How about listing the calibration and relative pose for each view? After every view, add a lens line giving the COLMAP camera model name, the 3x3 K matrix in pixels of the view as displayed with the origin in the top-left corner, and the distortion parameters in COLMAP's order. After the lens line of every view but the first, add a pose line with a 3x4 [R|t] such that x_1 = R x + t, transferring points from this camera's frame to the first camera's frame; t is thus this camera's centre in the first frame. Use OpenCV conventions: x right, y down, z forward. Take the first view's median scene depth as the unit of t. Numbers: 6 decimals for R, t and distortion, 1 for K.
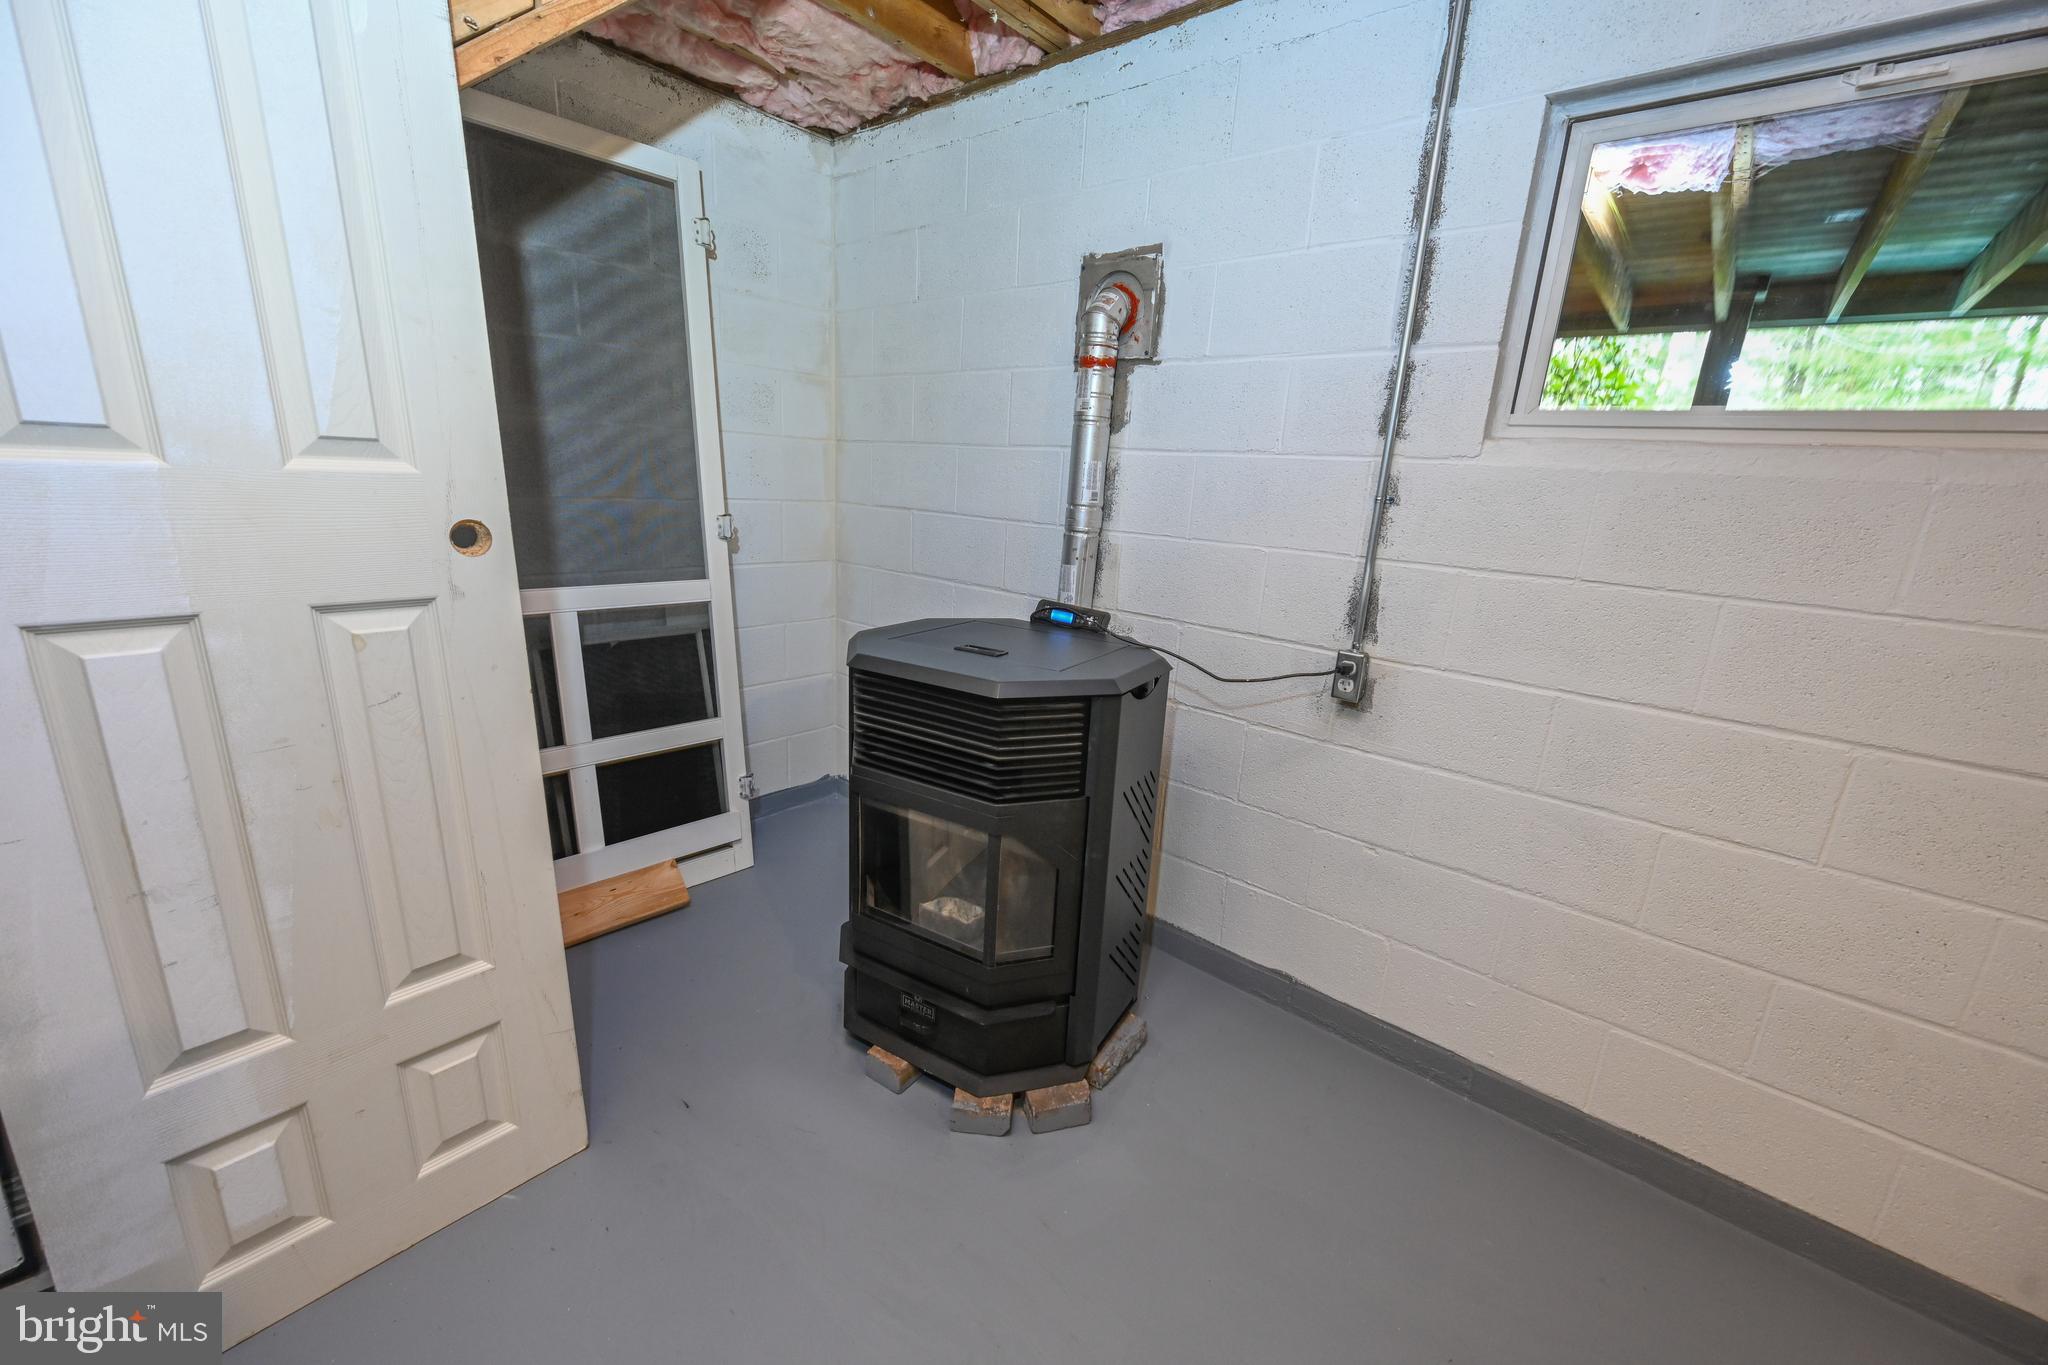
lens RADIAL K [[826.4, 0, 1021.8], [0, 826.4, 685.3], [0, 0, 1]] dist [-0.002474, -0.000082]
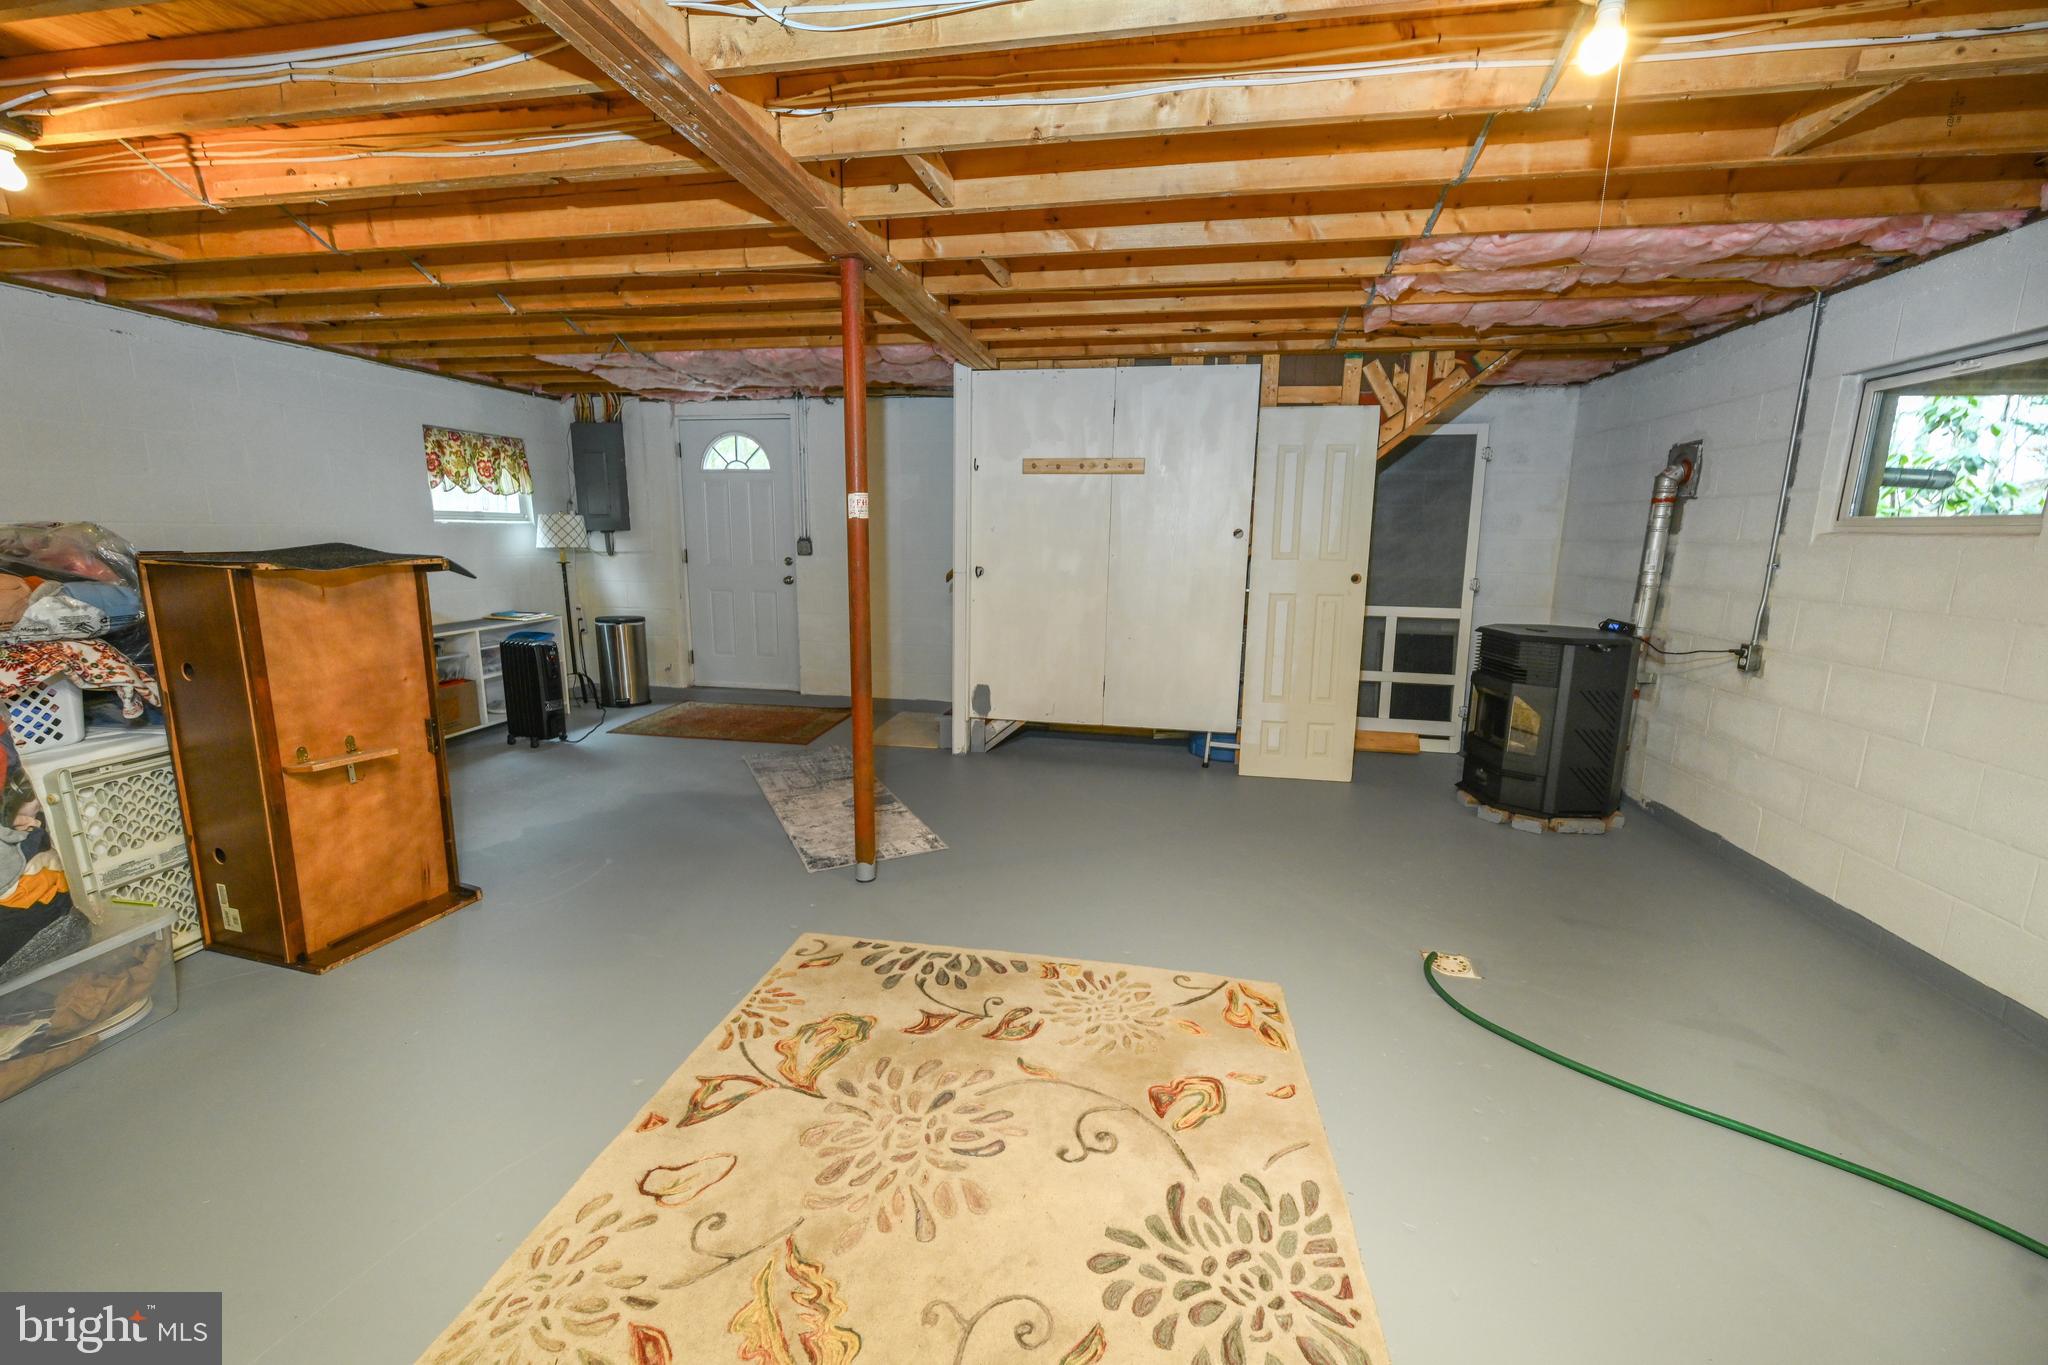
lens RADIAL K [[826.4, 0, 1021.8], [0, 826.4, 685.3], [0, 0, 1]] dist [-0.002474, -0.000082]
pose [[0.531936, 0.112031, -0.839341, 0.965944], [-0.205806, 0.978593, 0.000187, 0.348099], [0.821394, 0.172642, 0.543605, -1.226998]]
